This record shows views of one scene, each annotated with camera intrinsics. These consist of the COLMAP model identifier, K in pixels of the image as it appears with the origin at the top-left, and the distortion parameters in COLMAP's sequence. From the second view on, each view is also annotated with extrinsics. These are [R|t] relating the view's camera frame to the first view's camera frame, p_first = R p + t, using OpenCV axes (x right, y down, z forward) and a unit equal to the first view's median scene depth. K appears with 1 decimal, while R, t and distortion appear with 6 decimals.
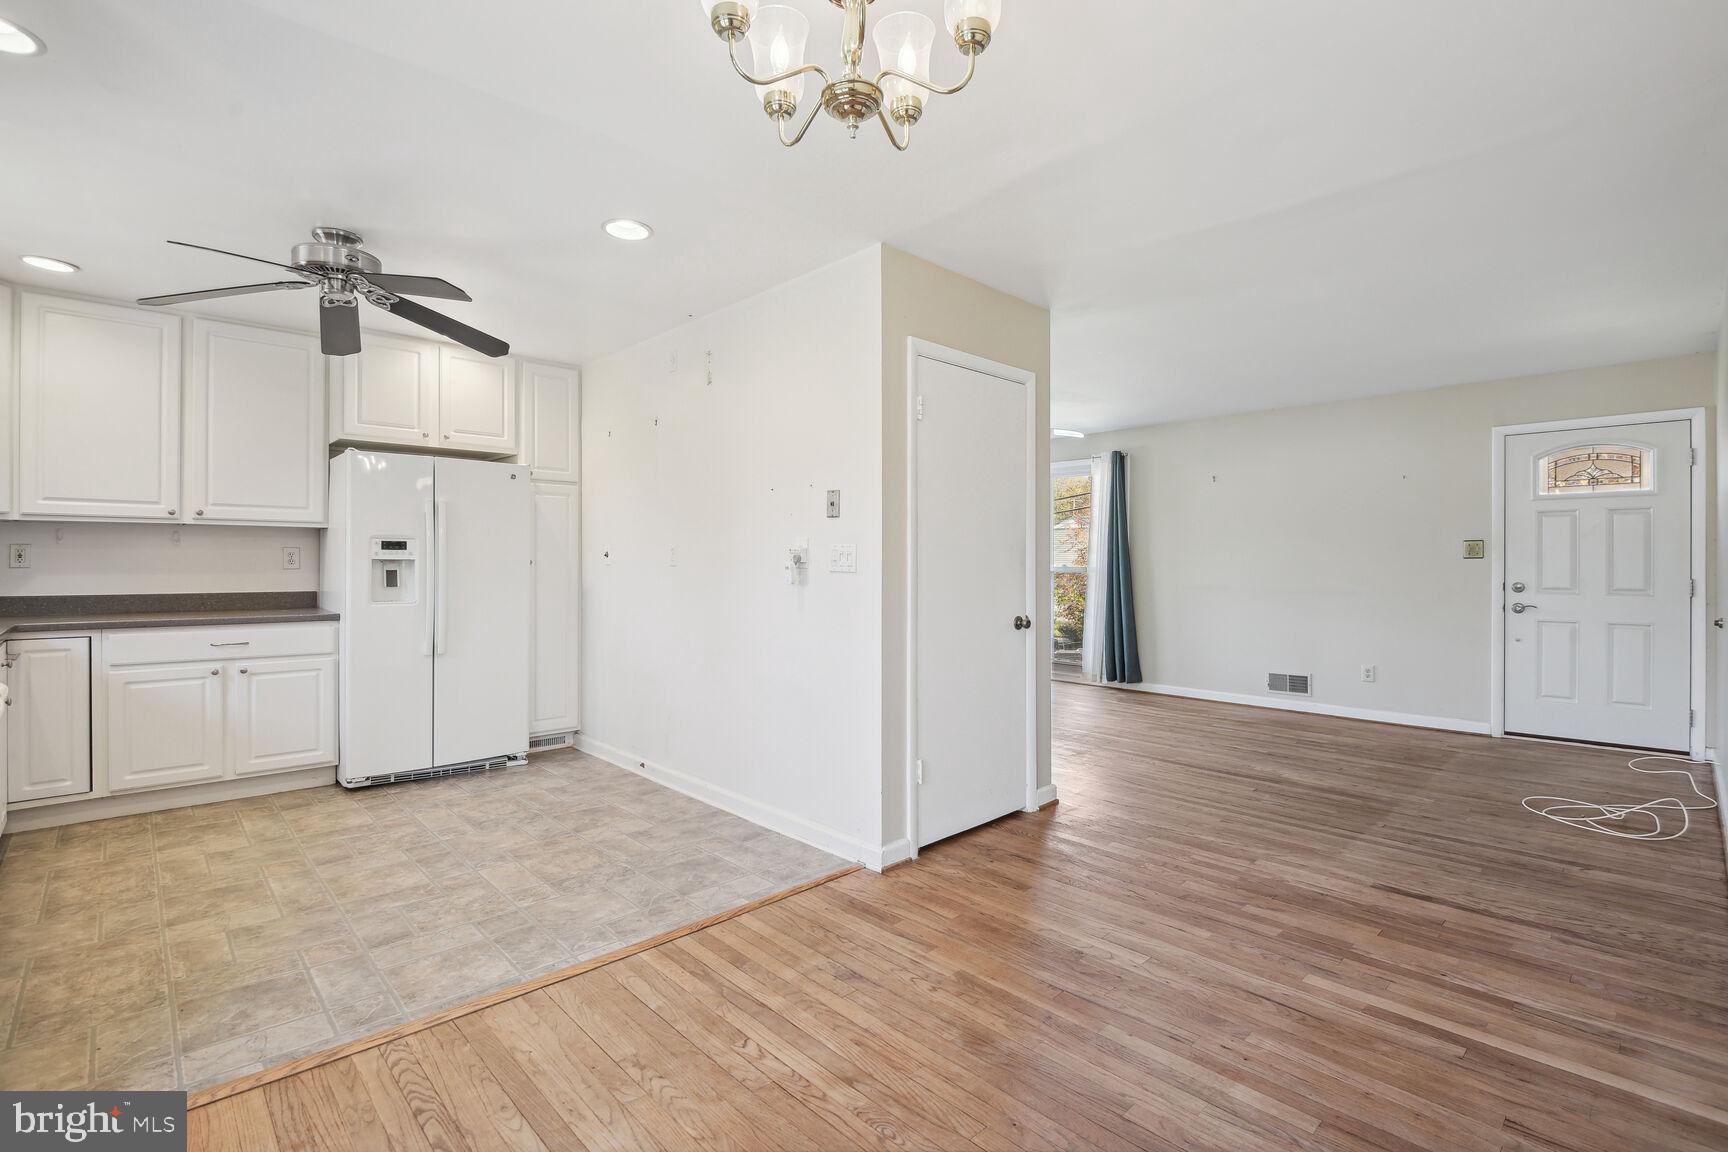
lens RADIAL K [[799.6, 0, 870.7], [0, 799.6, 569.8], [0, 0, 1]] dist [-0.018017, -0.000299]
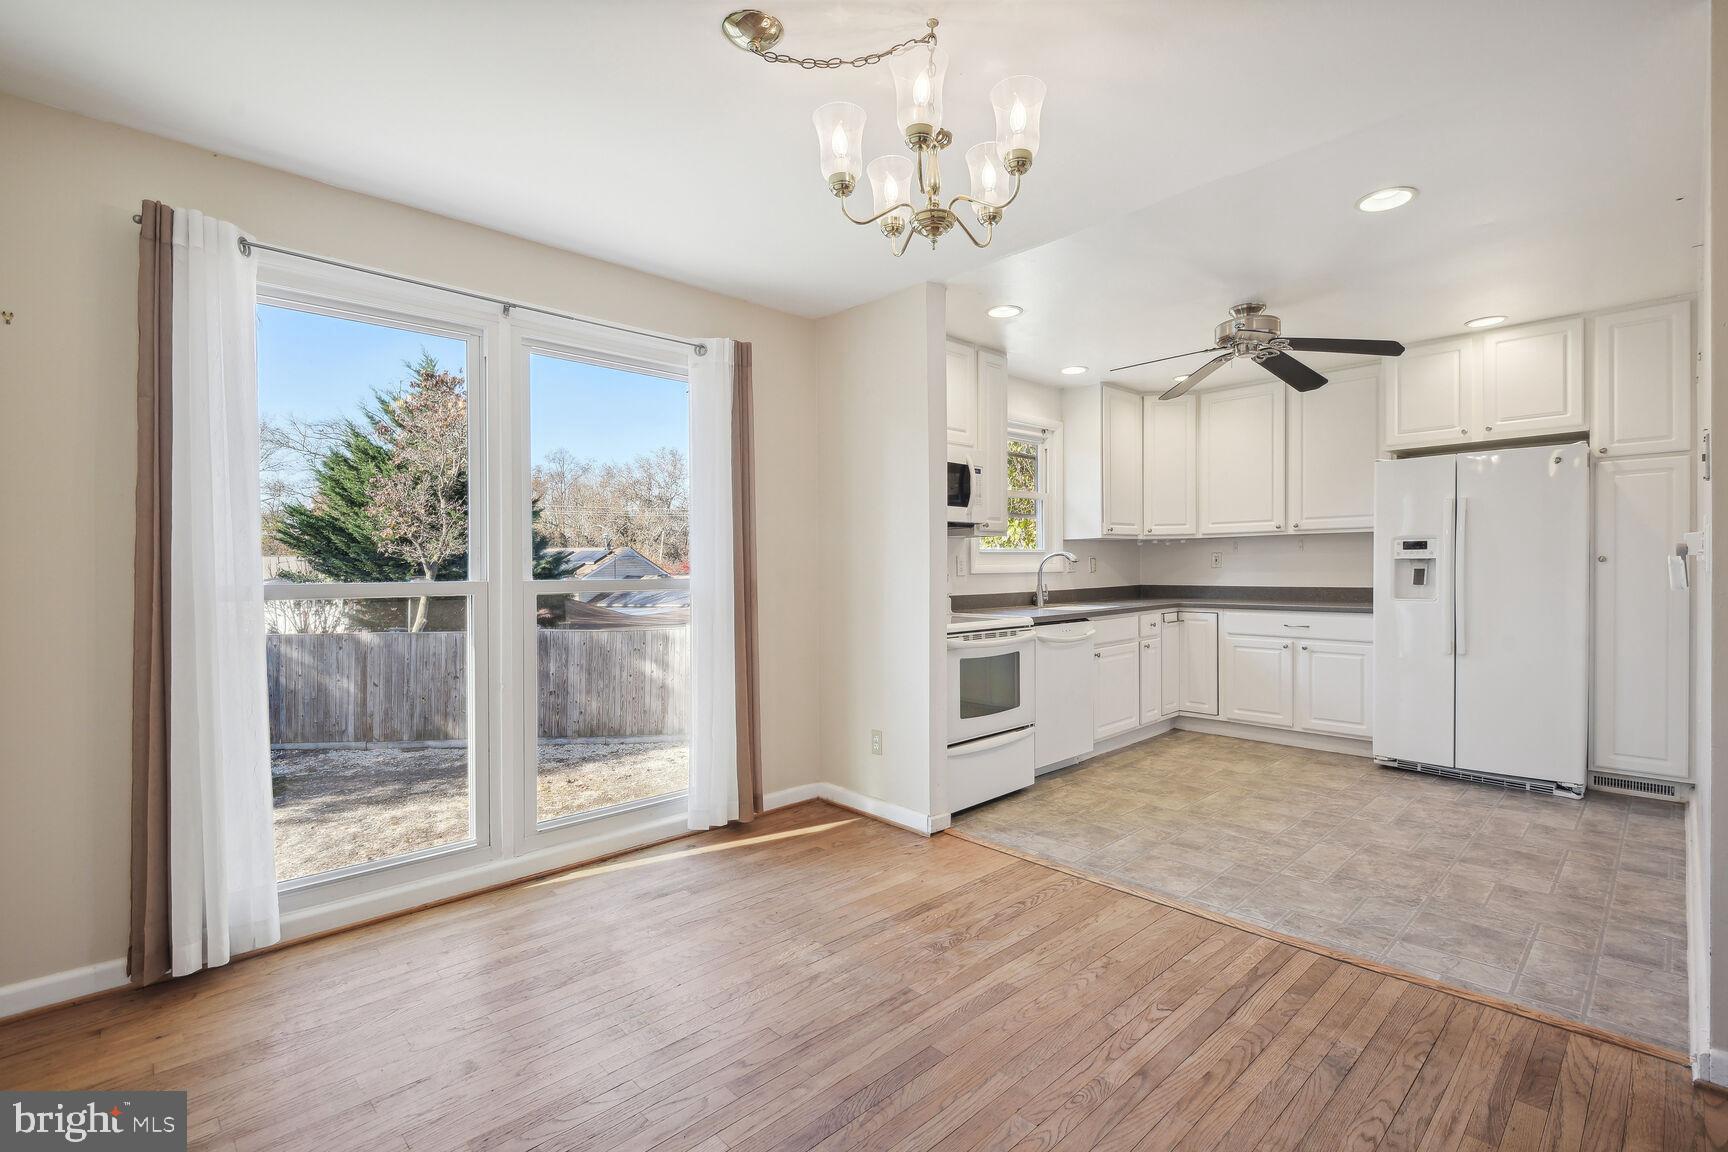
lens RADIAL K [[772.5, 0, 889.7], [0, 772.5, 582.0], [0, 0, 1]] dist [0.013255, -0.006678]
pose [[0.012127, 0.017237, -0.999778, 0.431568], [0.002290, 0.999848, 0.017266, -0.001770], [0.999924, -0.002499, 0.012086, 0.301186]]
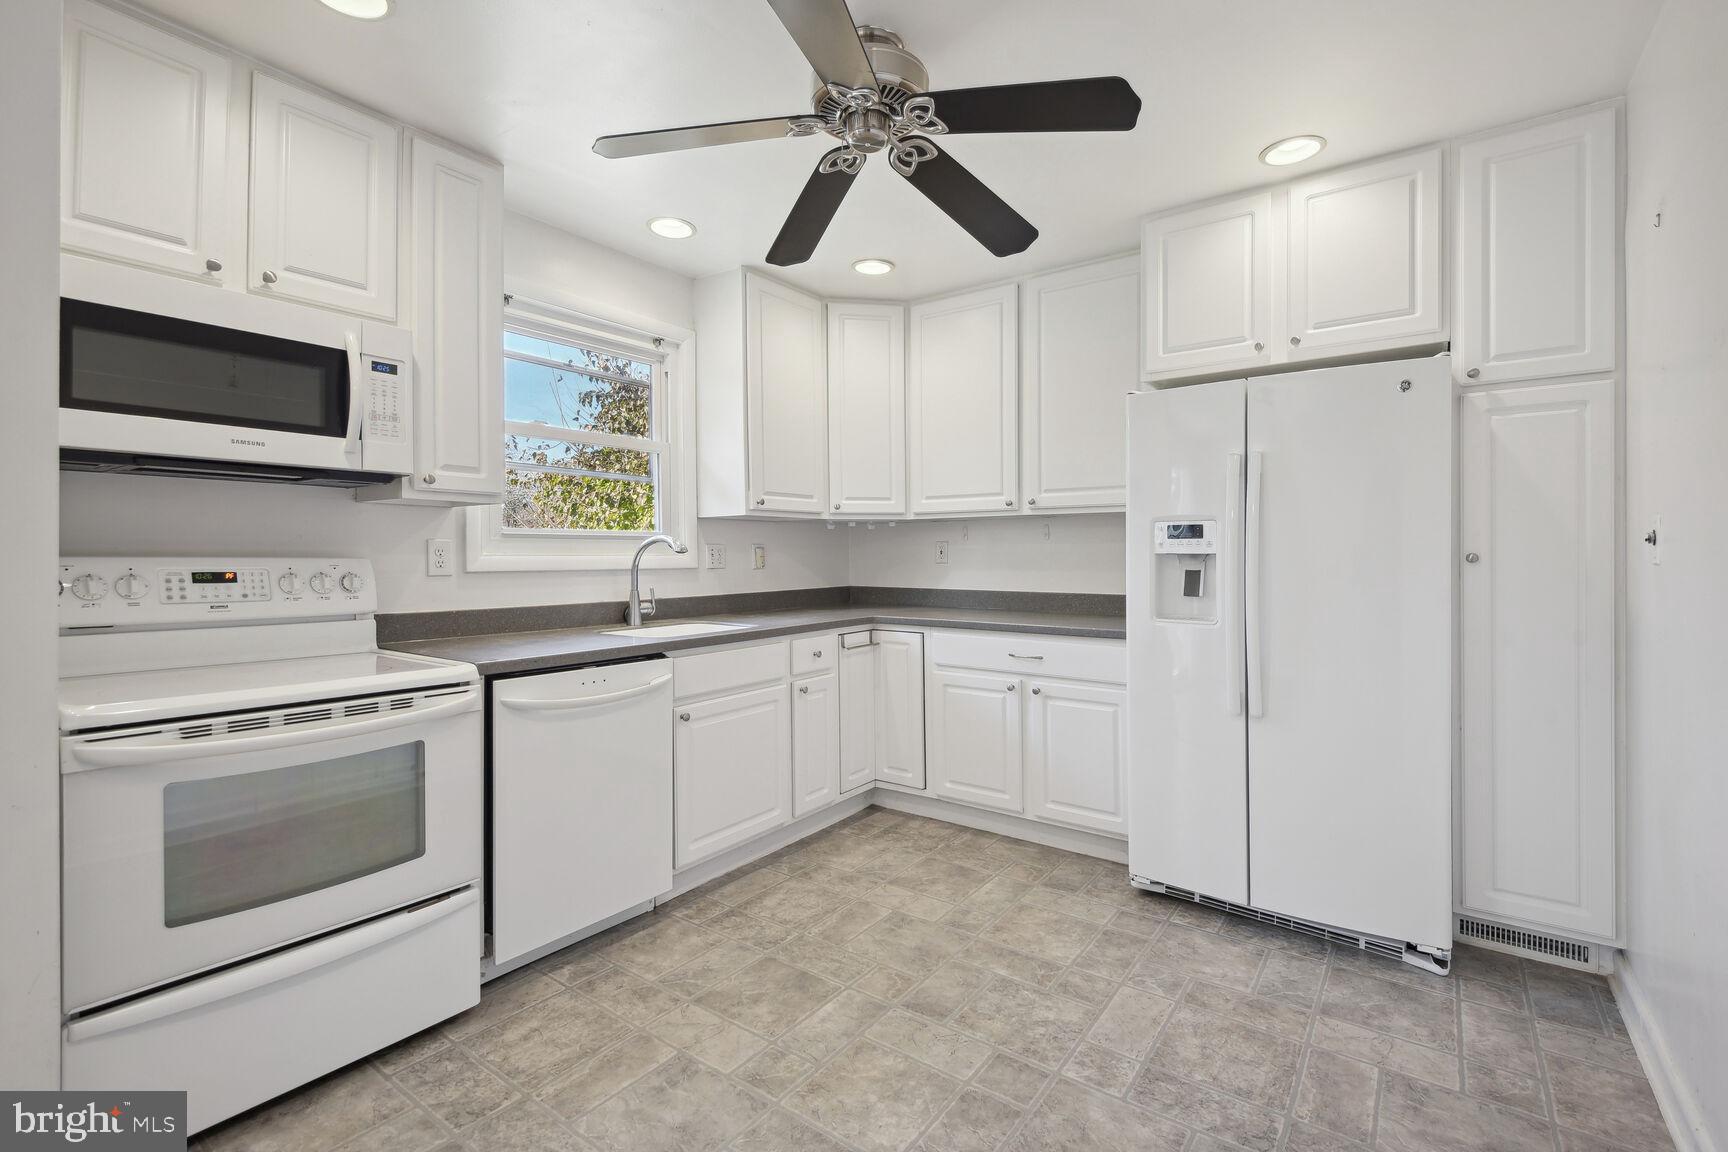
lens RADIAL K [[782.3, 0, 874.8], [0, 782.3, 554.0], [0, 0, 1]] dist [0.020652, -0.000524]
pose [[0.186403, -0.004150, -0.982465, -0.028187], [-0.007069, 0.999960, -0.005565, -0.007800], [0.982448, 0.007982, 0.186366, 0.654971]]
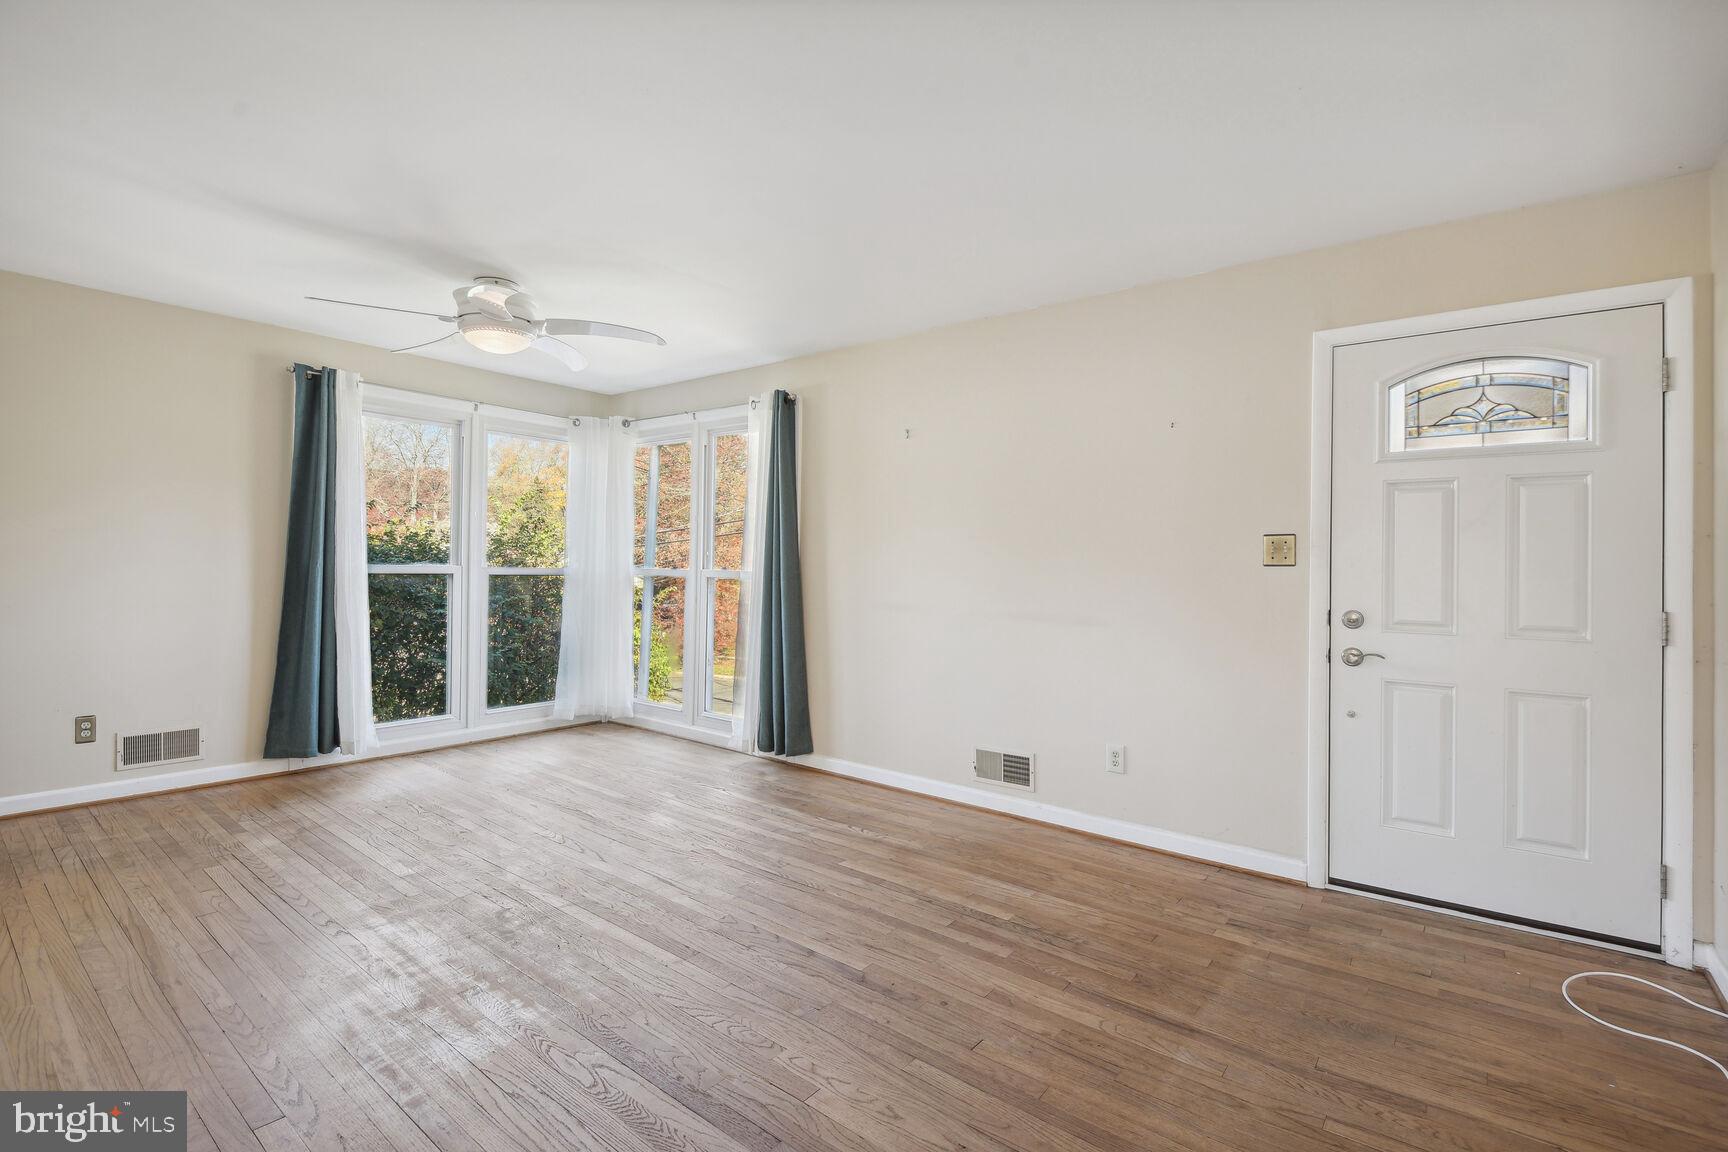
lens RADIAL K [[783.3, 0, 872.0], [0, 783.3, 564.1], [0, 0, 1]] dist [-0.005005, -0.000718]
pose [[0.990488, 0.015331, 0.136742, 0.532025], [-0.013837, 0.999834, -0.011870, -0.006728], [-0.136901, 0.009865, 0.990536, 0.651941]]
